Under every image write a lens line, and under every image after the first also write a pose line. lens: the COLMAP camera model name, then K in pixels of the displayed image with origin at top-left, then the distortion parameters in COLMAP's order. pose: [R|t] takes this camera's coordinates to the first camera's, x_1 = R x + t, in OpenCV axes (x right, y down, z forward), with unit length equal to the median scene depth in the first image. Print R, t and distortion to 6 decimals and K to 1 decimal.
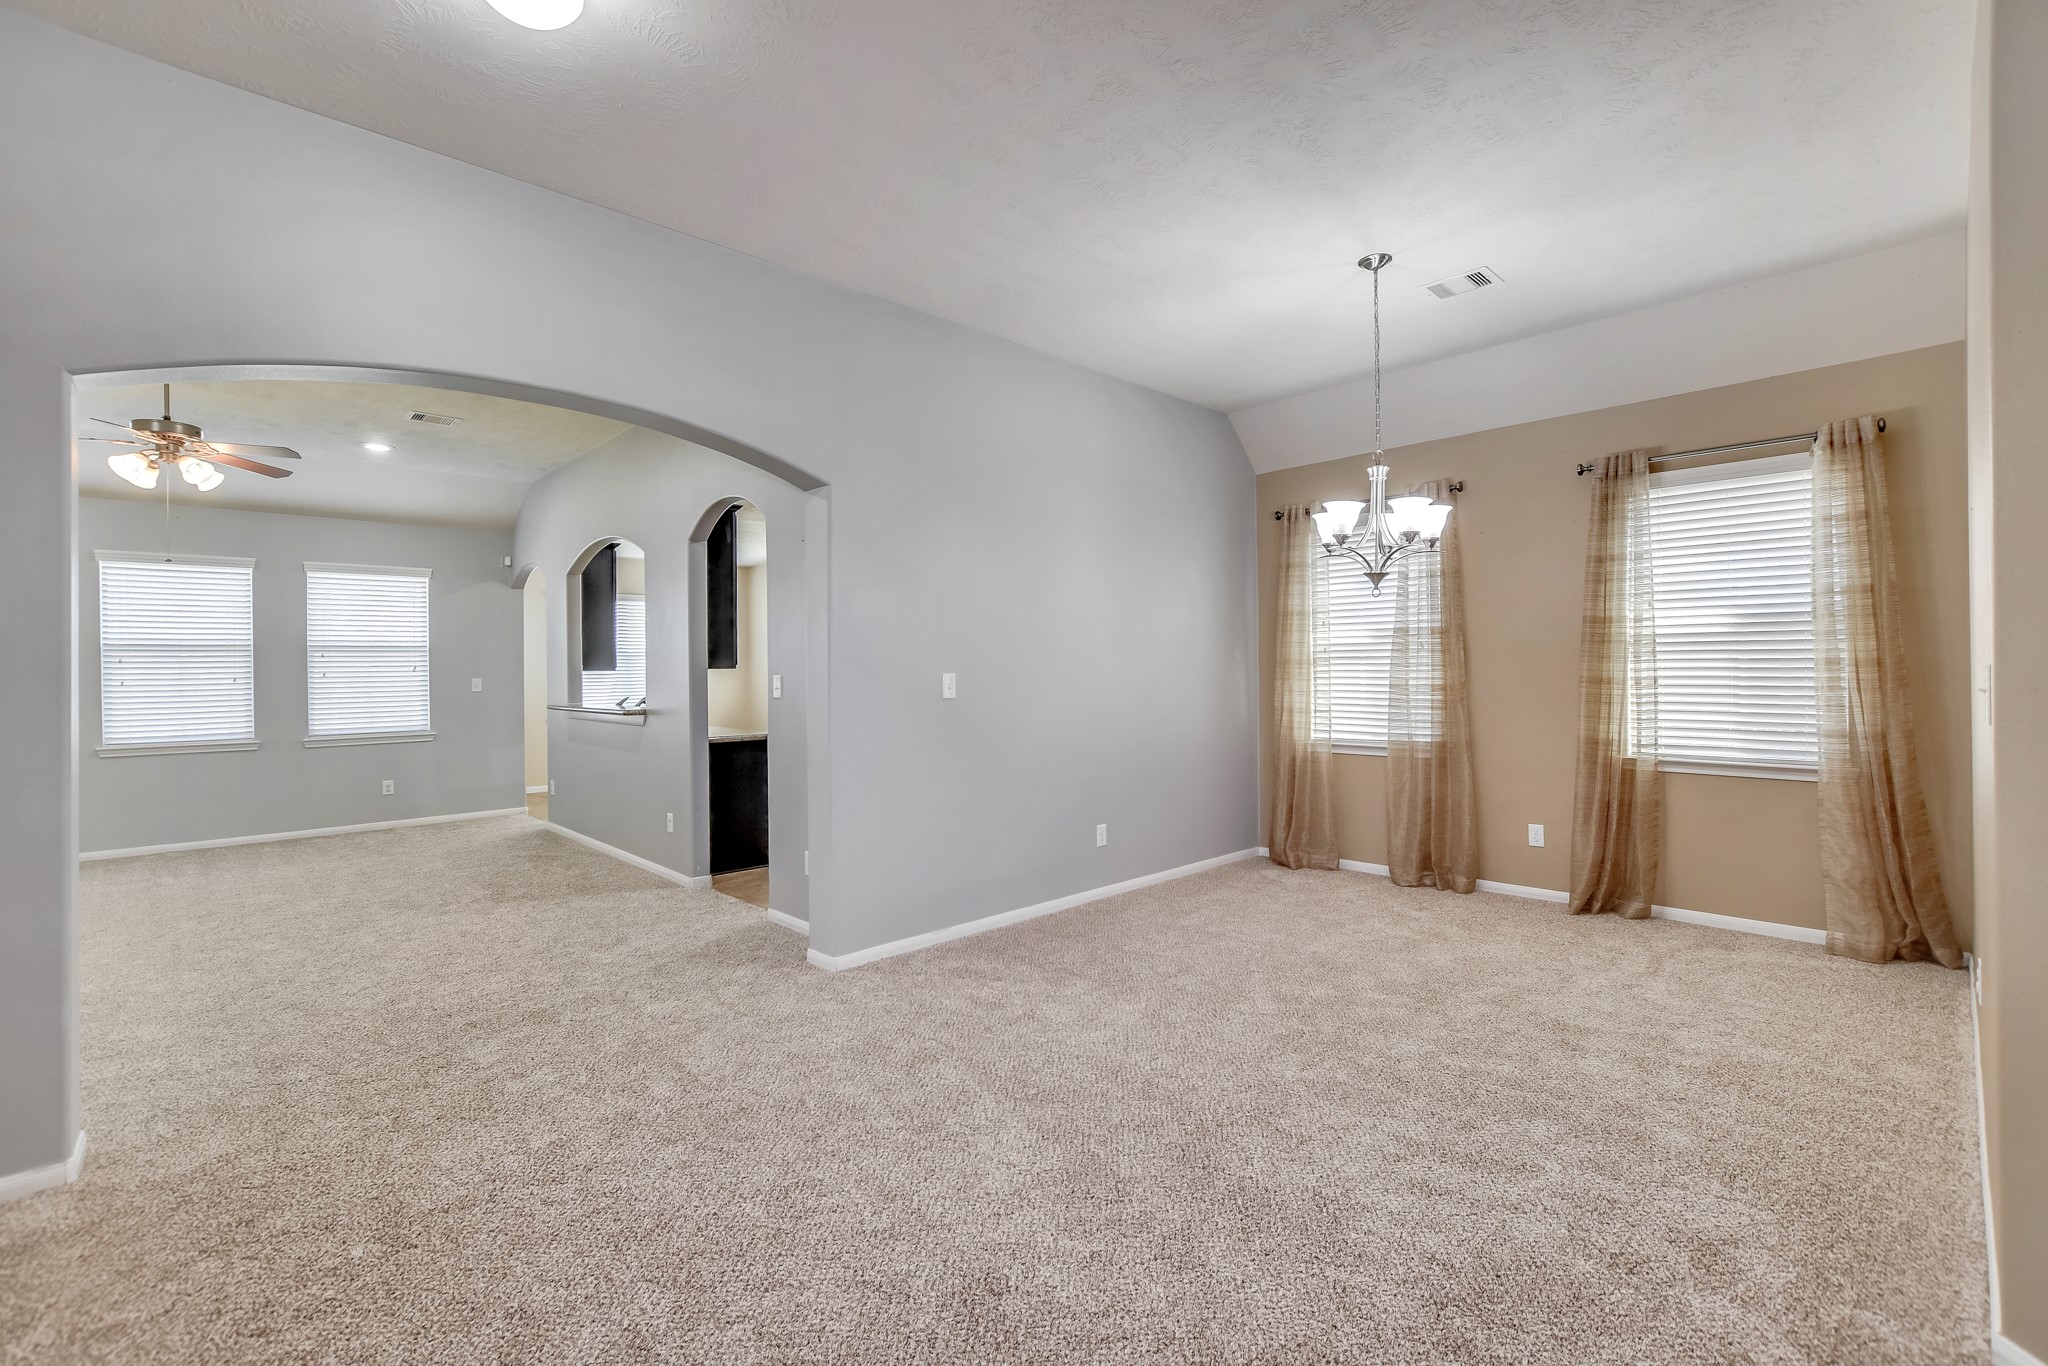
lens RADIAL K [[897.3, 0, 1027.1], [0, 897.3, 676.4], [0, 0, 1]] dist [-0.009318, -0.000138]
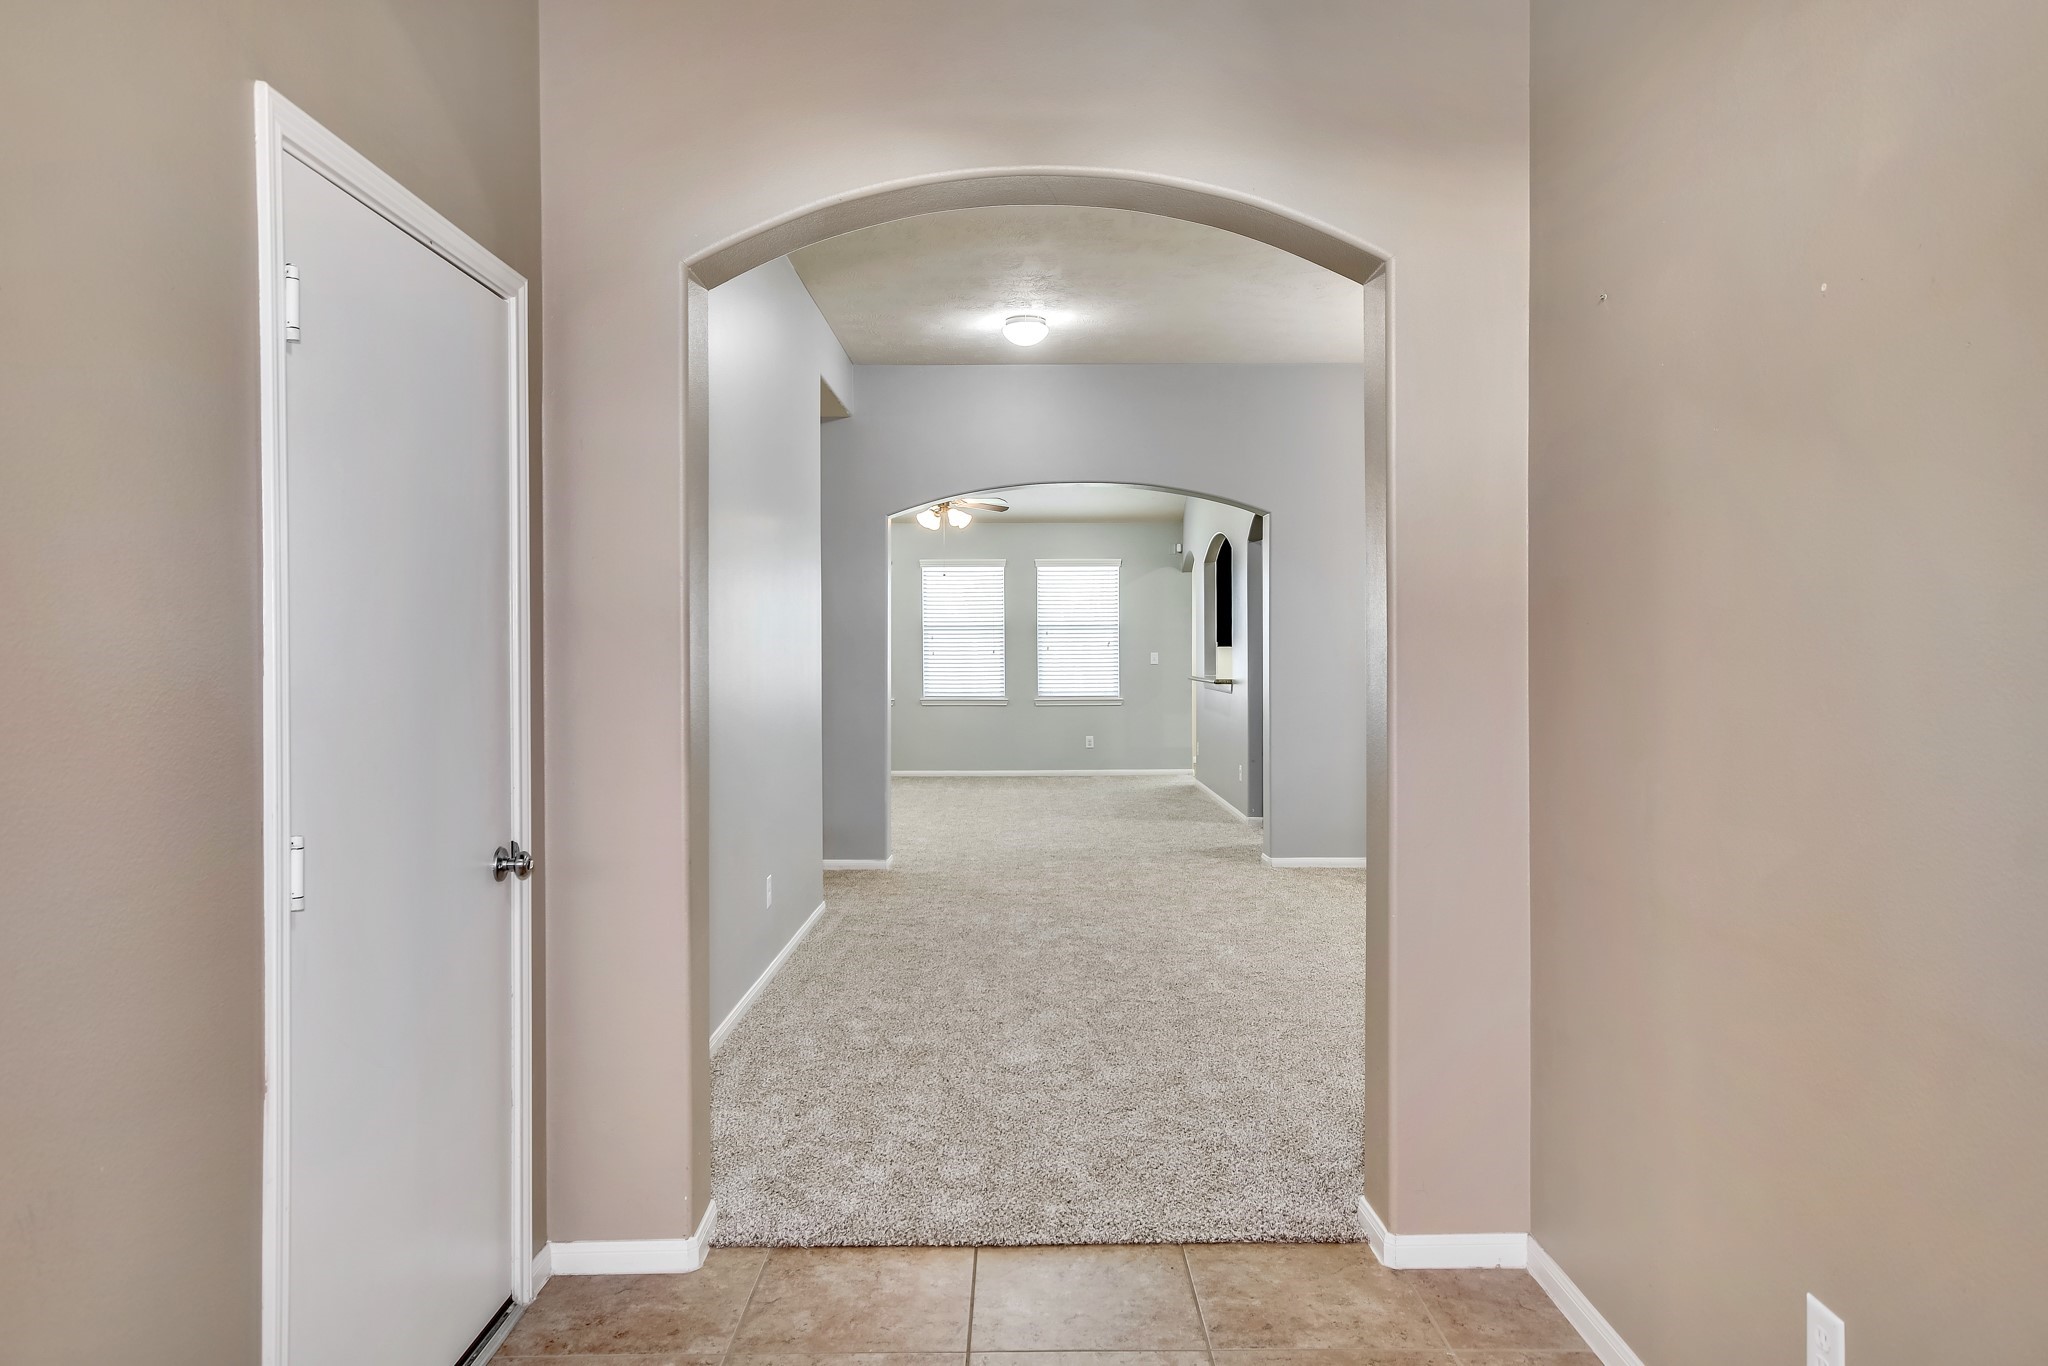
lens RADIAL K [[1367.9, 0, 1019.5], [0, 1367.9, 653.4], [0, 0, 1]] dist [0.082405, -0.000055]
pose [[0.725927, 0.007650, -0.687729, 0.692404], [-0.008690, 0.999960, 0.001951, 0.002954], [0.687717, 0.004559, 0.725965, -0.579183]]
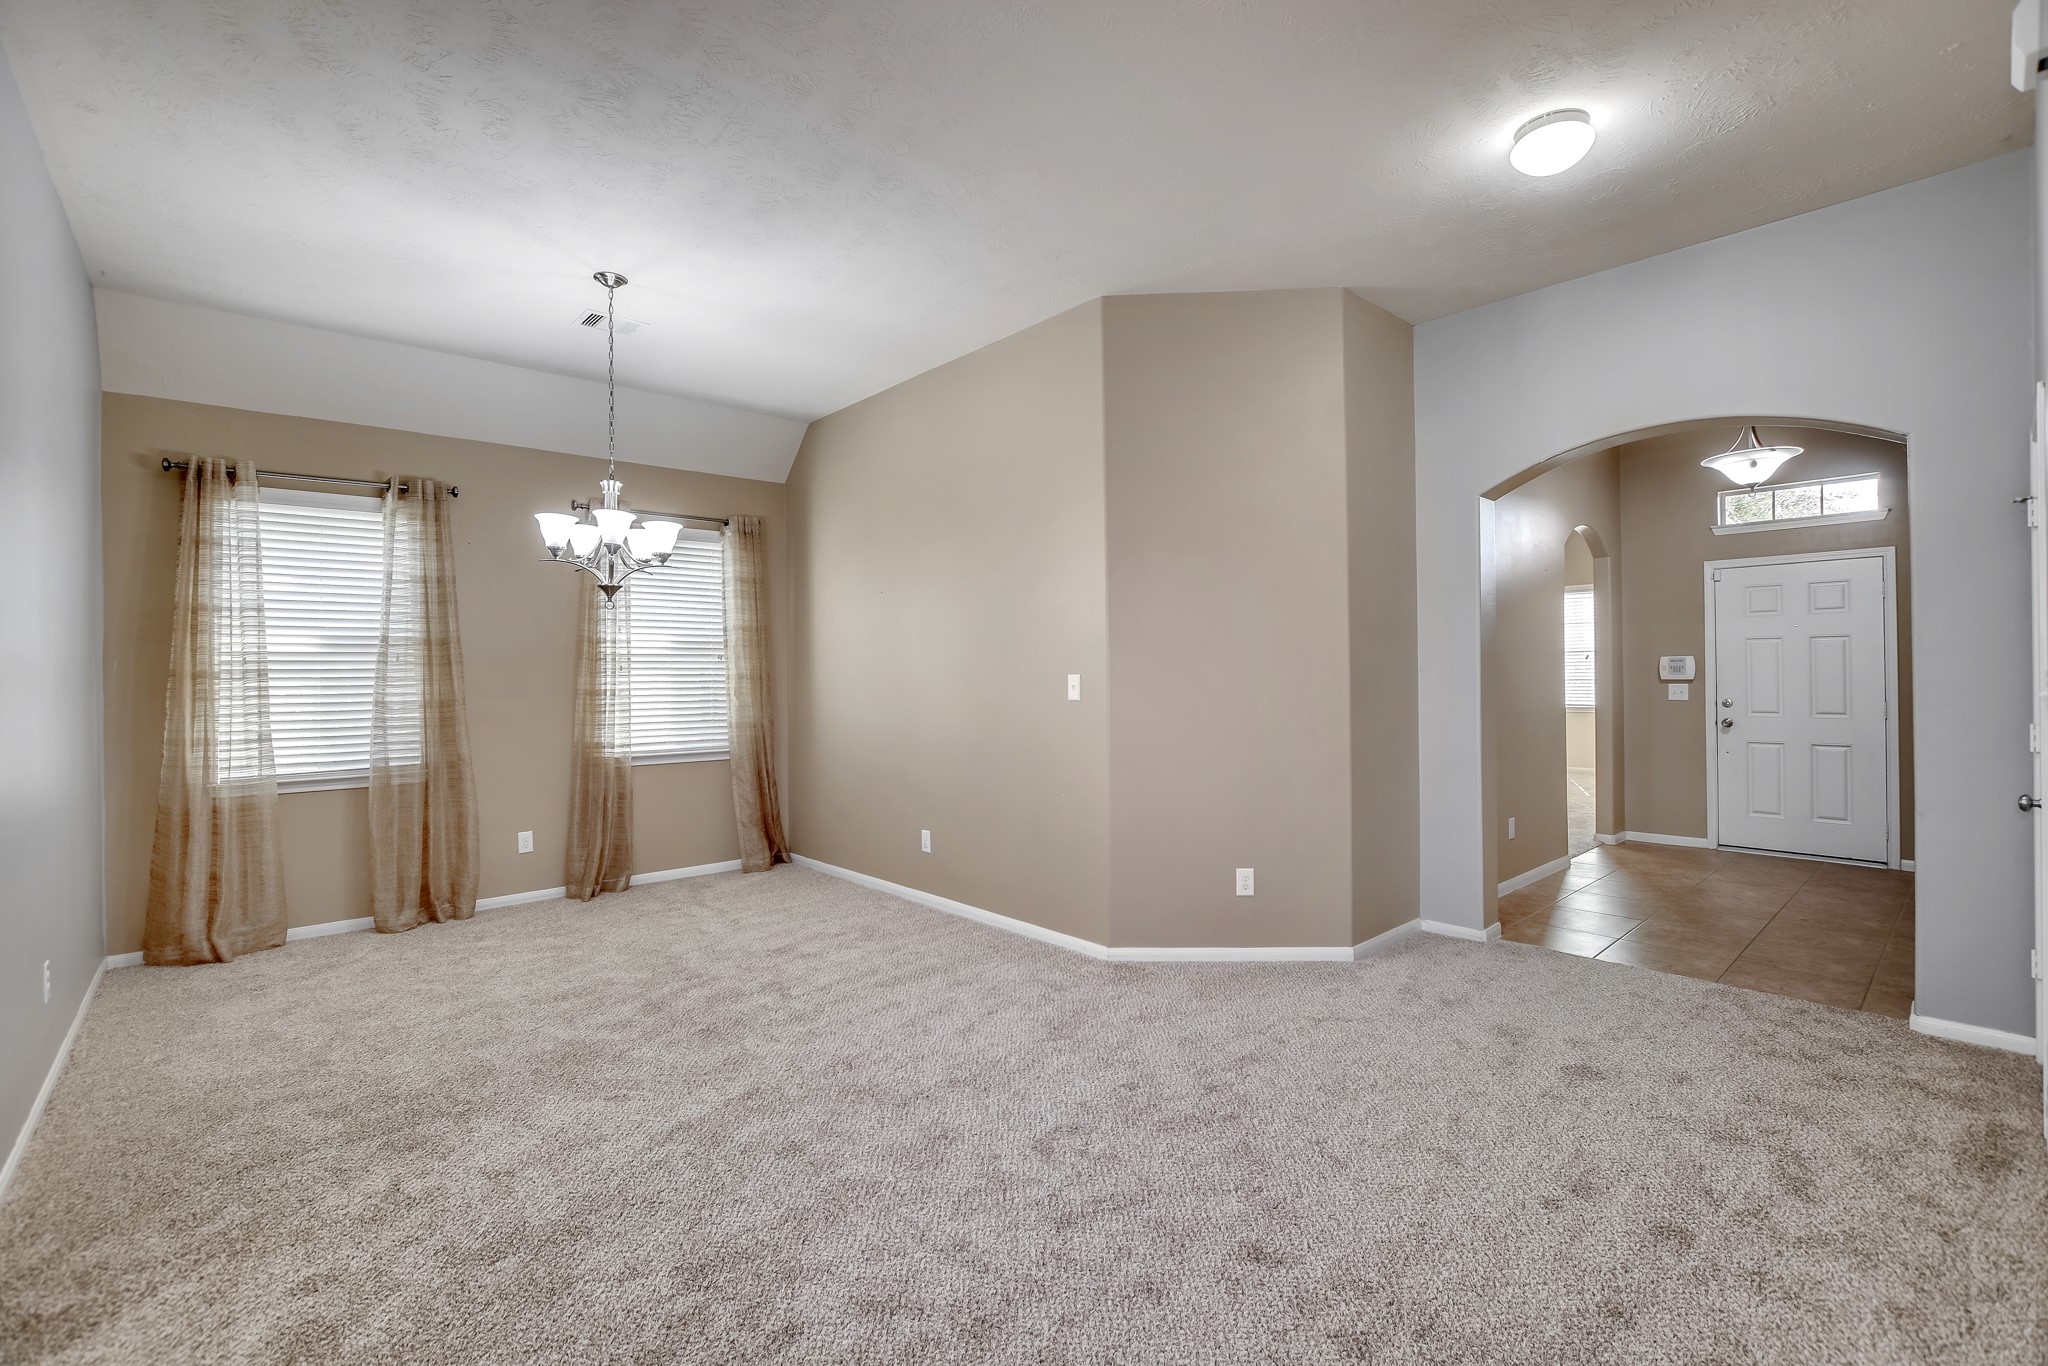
lens RADIAL K [[887.8, 0, 1021.2], [0, 887.8, 669.7], [0, 0, 1]] dist [-0.024990, -0.000212]
pose [[0.031443, 0.017279, 0.999356, -0.410488], [0.022099, 0.999594, -0.017978, 0.006827], [-0.999261, 0.022650, 0.031048, 0.353622]]
